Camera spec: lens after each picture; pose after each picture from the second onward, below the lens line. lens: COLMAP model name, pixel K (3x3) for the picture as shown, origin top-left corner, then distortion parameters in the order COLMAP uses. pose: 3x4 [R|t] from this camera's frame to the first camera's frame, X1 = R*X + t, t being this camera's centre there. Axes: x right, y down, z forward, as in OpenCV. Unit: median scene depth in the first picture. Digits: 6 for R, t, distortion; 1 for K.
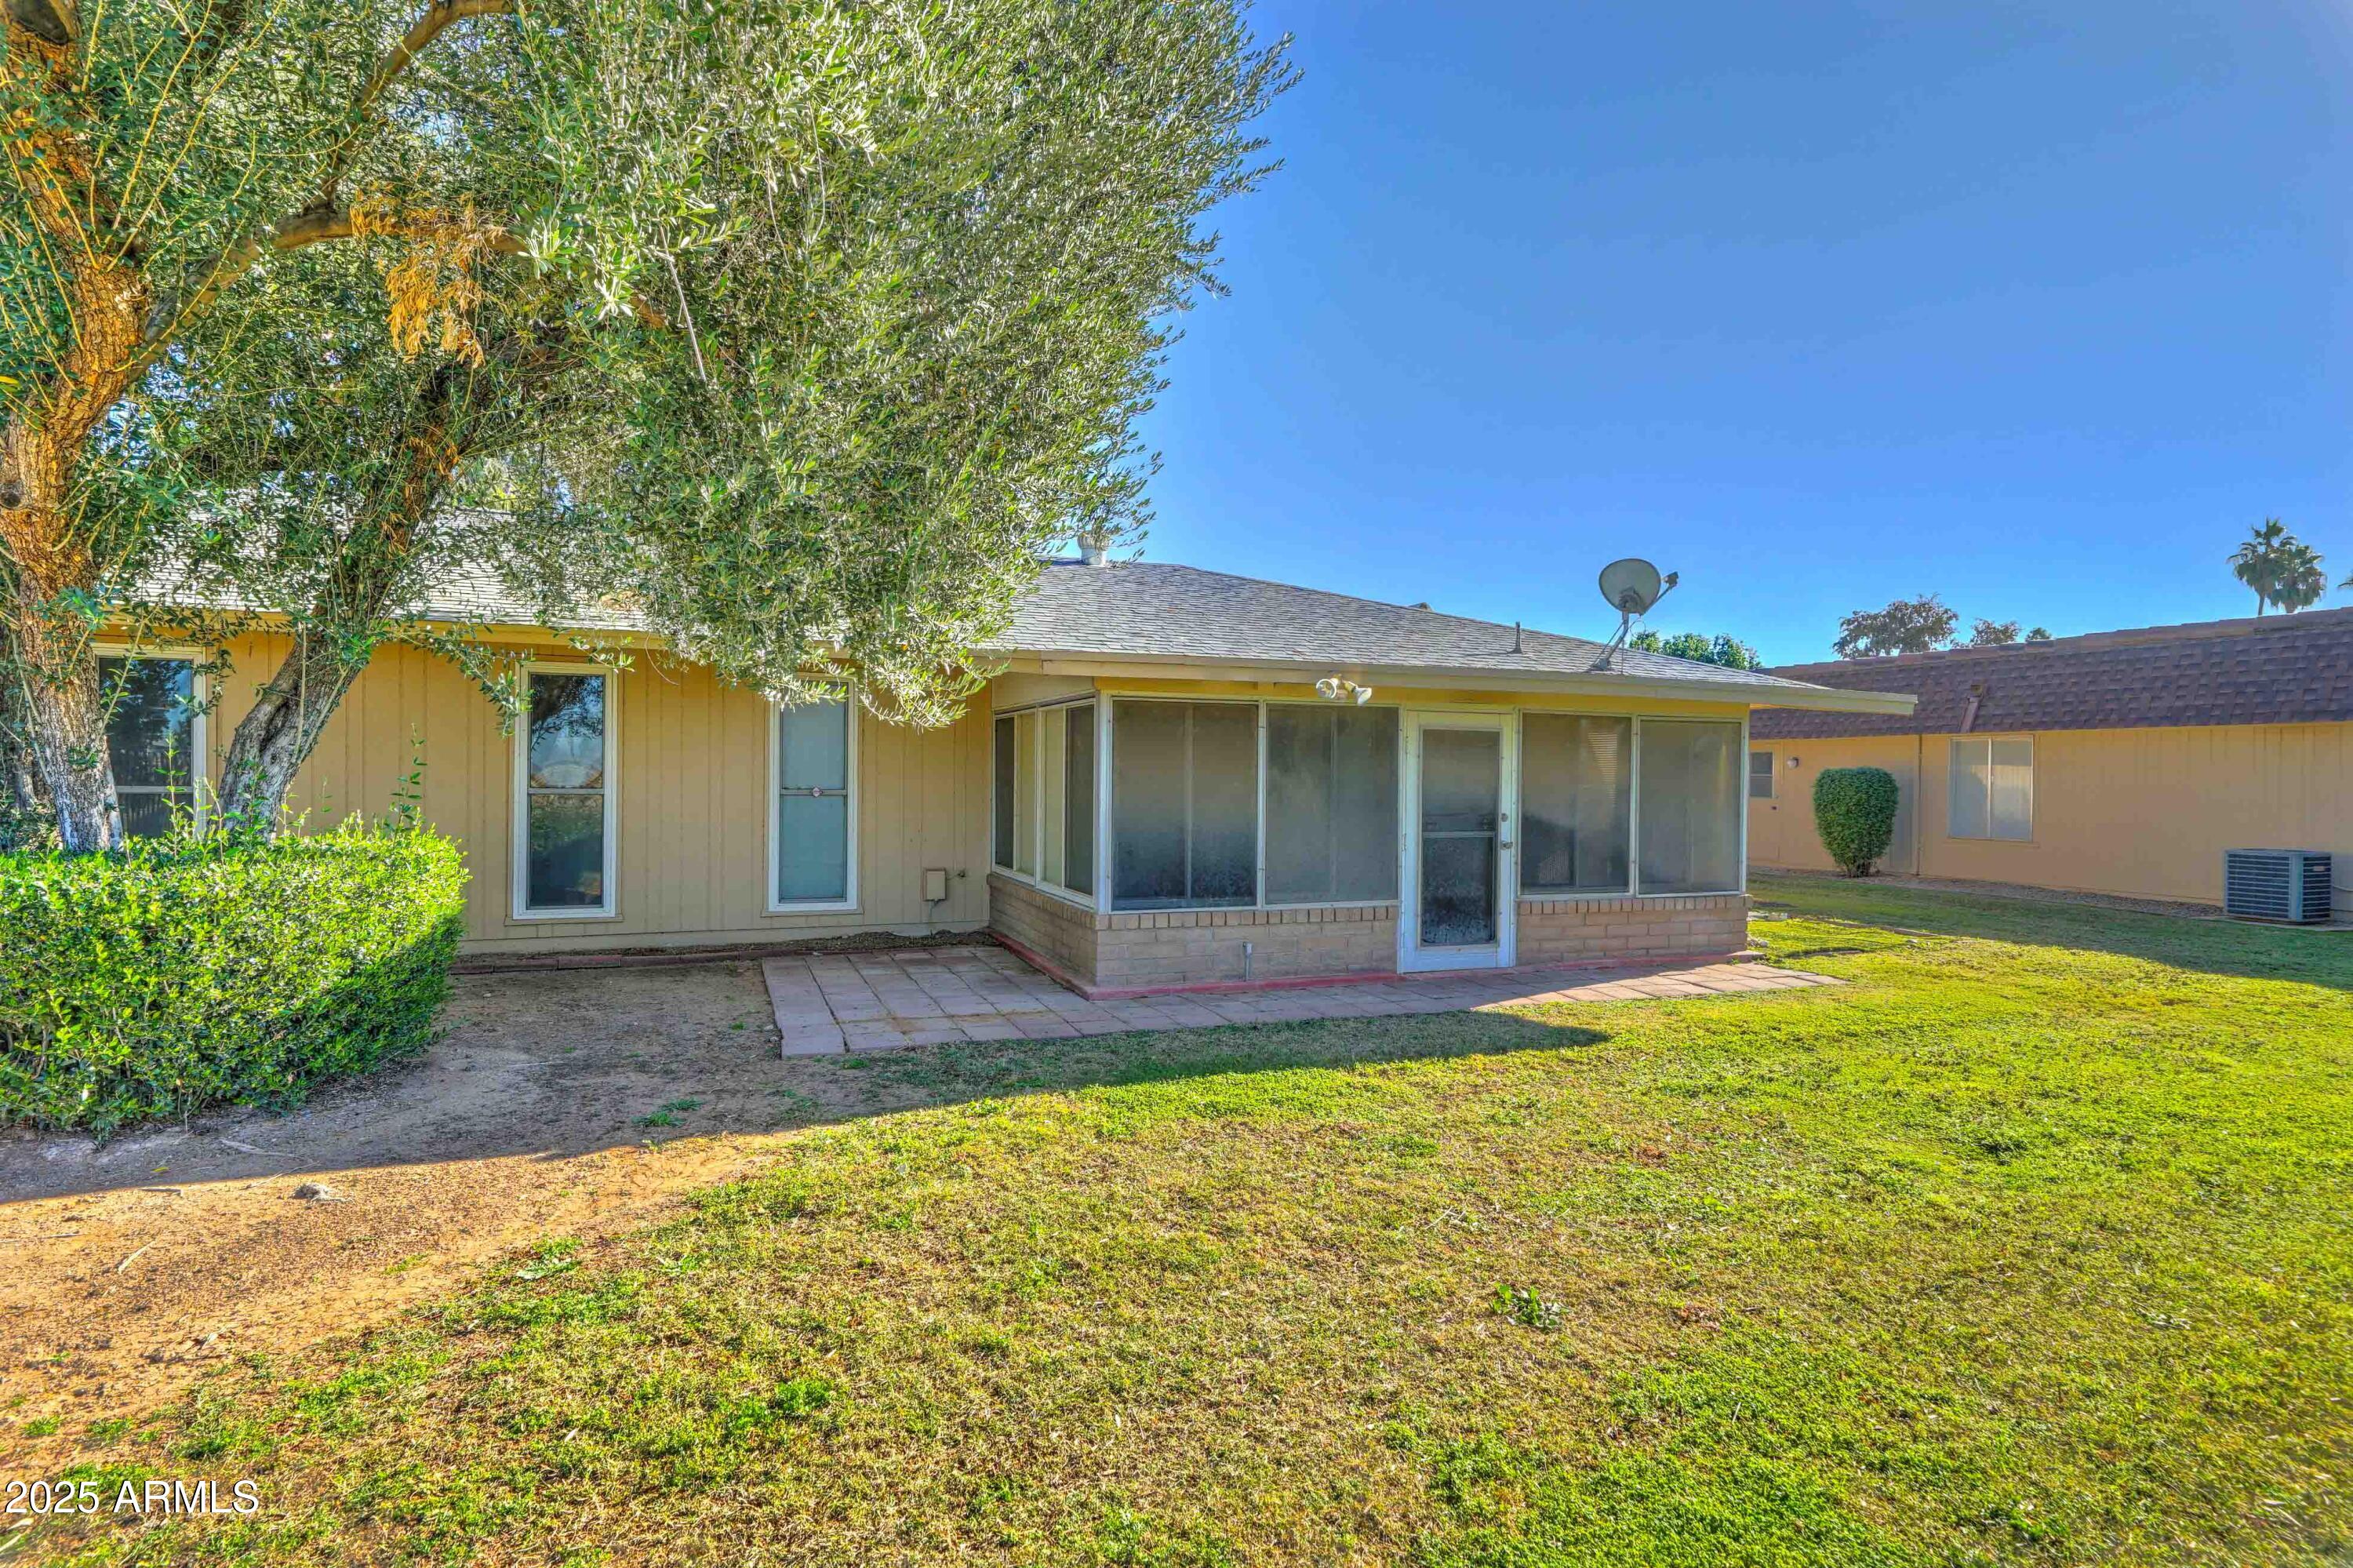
lens RADIAL K [[1222.7, 0, 1176.5], [0, 1222.7, 784.0], [0, 0, 1]] dist [-0.000171, -0.000040]
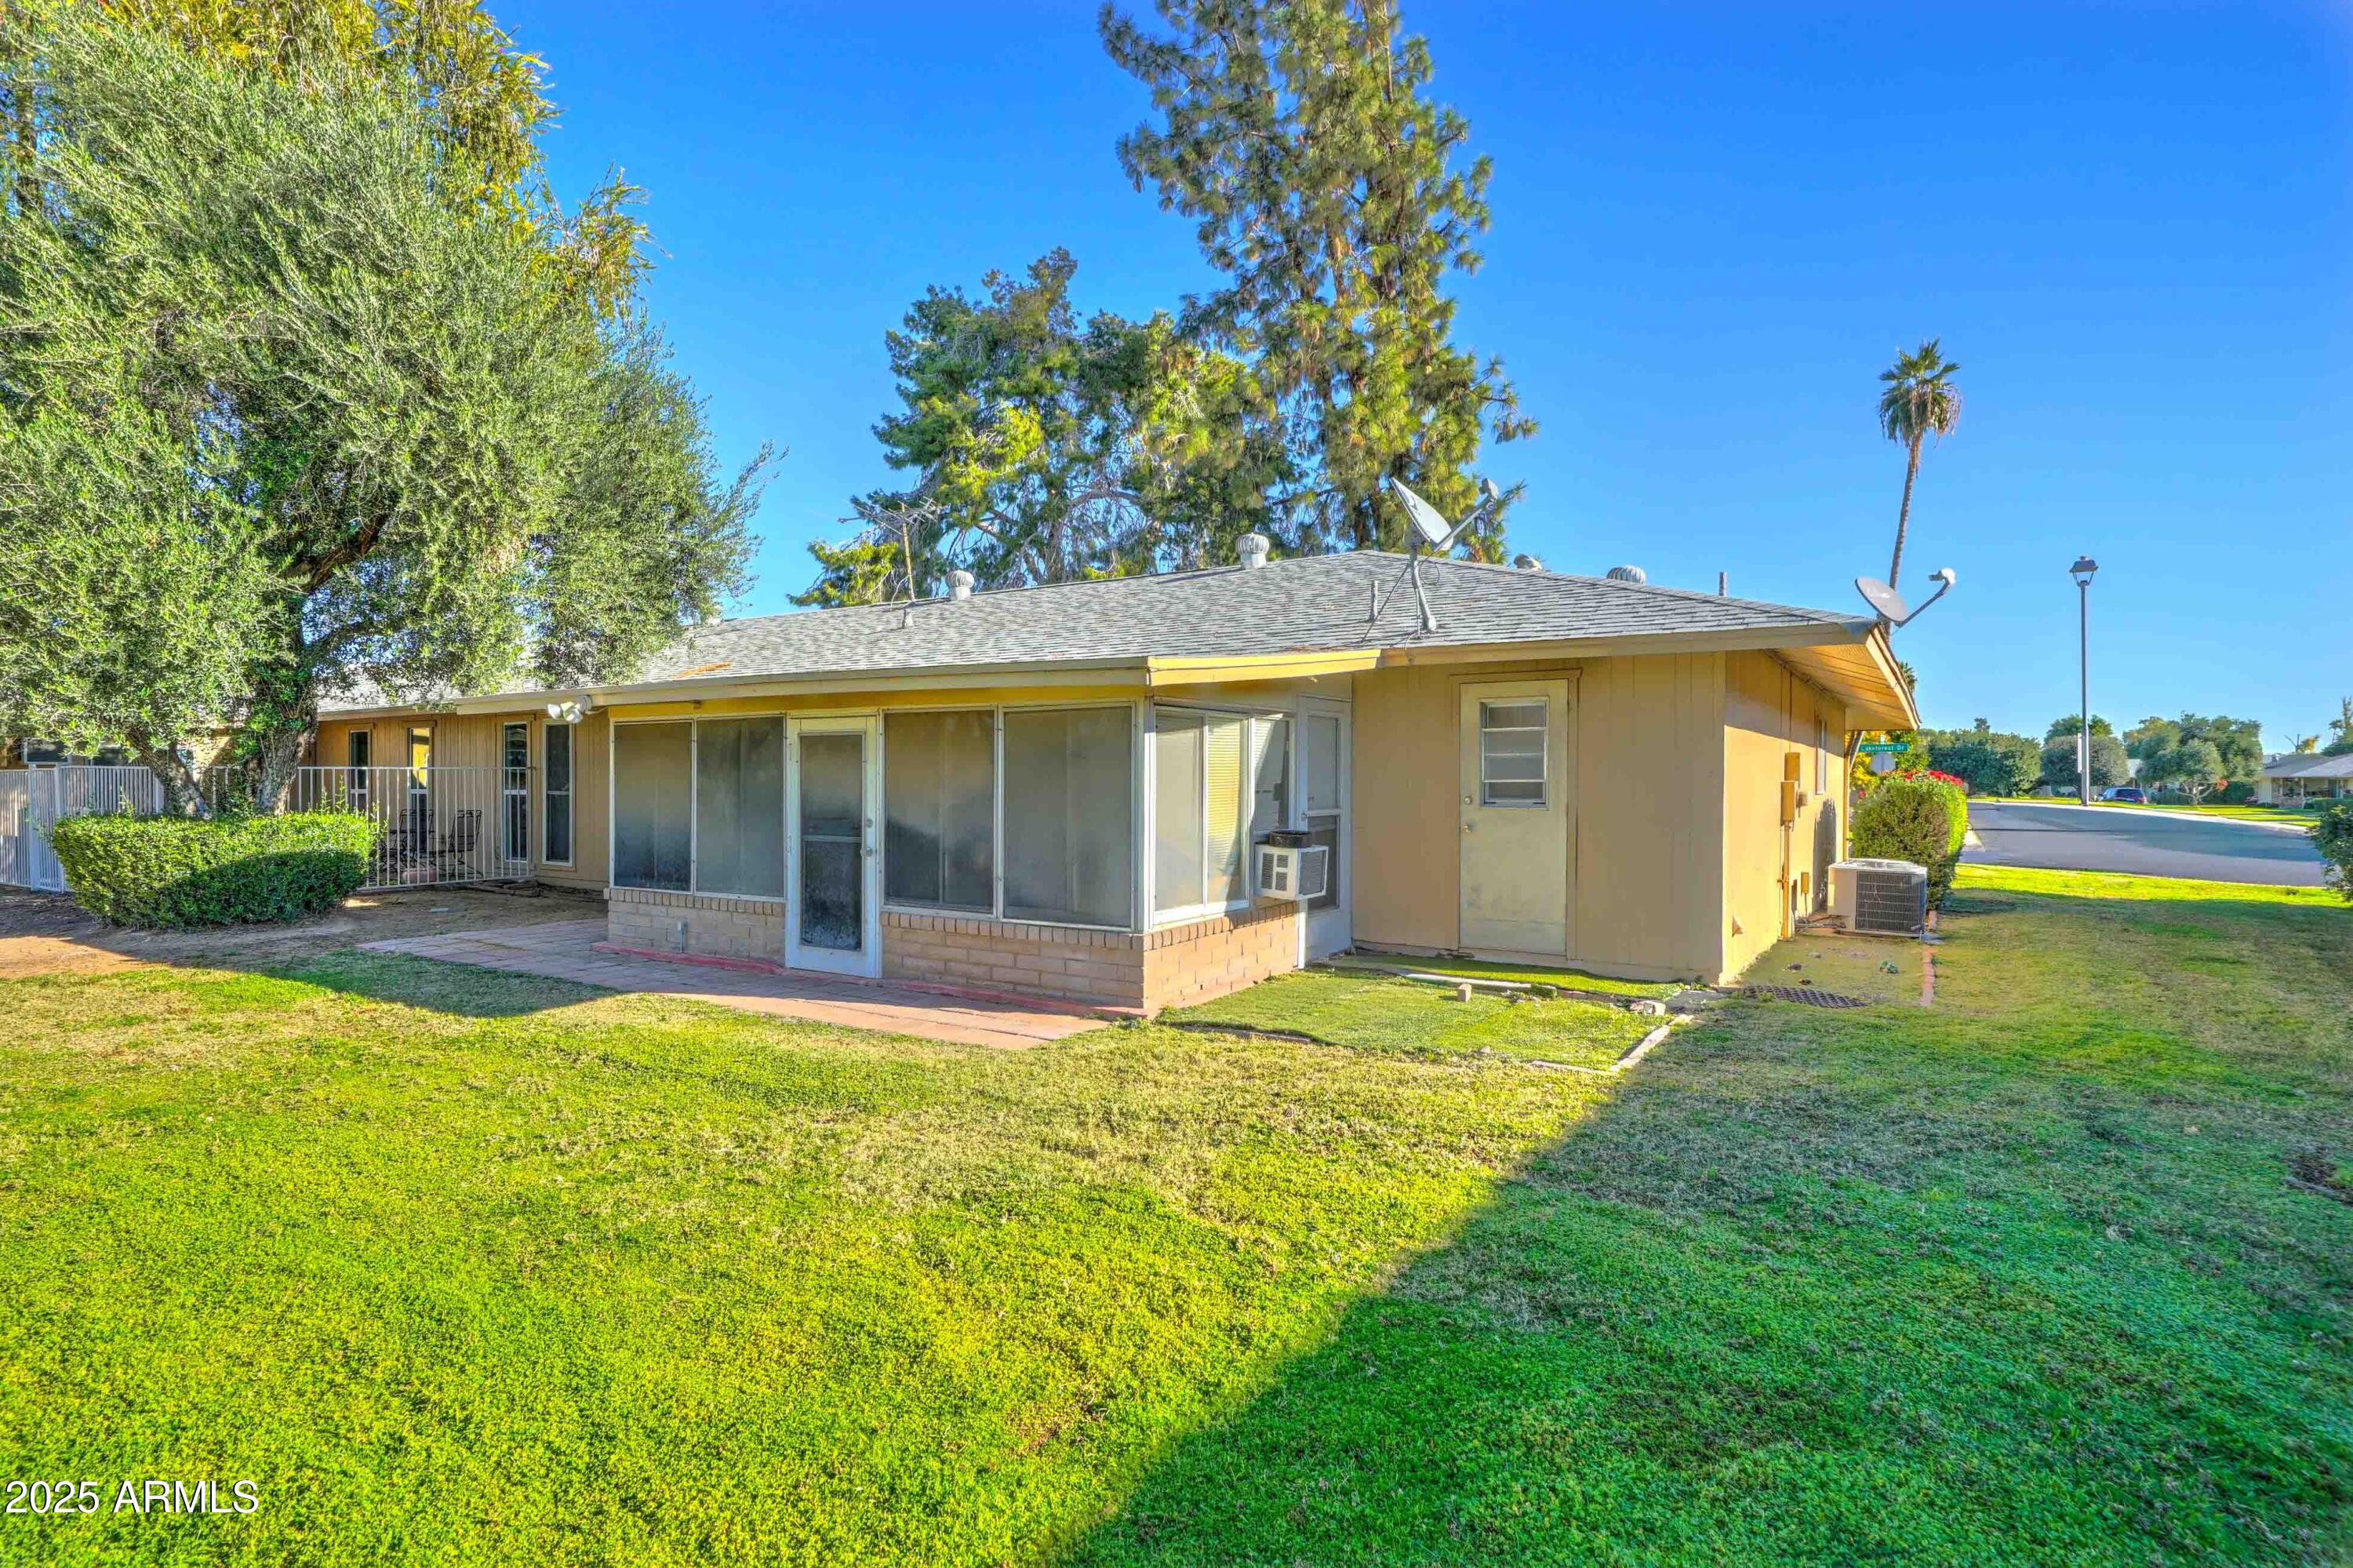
lens RADIAL K [[1222.7, 0, 1176.5], [0, 1222.7, 784.0], [0, 0, 1]] dist [-0.000171, -0.000040]
pose [[0.599368, 0.000930, -0.800473, 1.191702], [0.006664, 0.999959, 0.006151, -0.007582], [0.800446, -0.009021, 0.599337, 0.619391]]
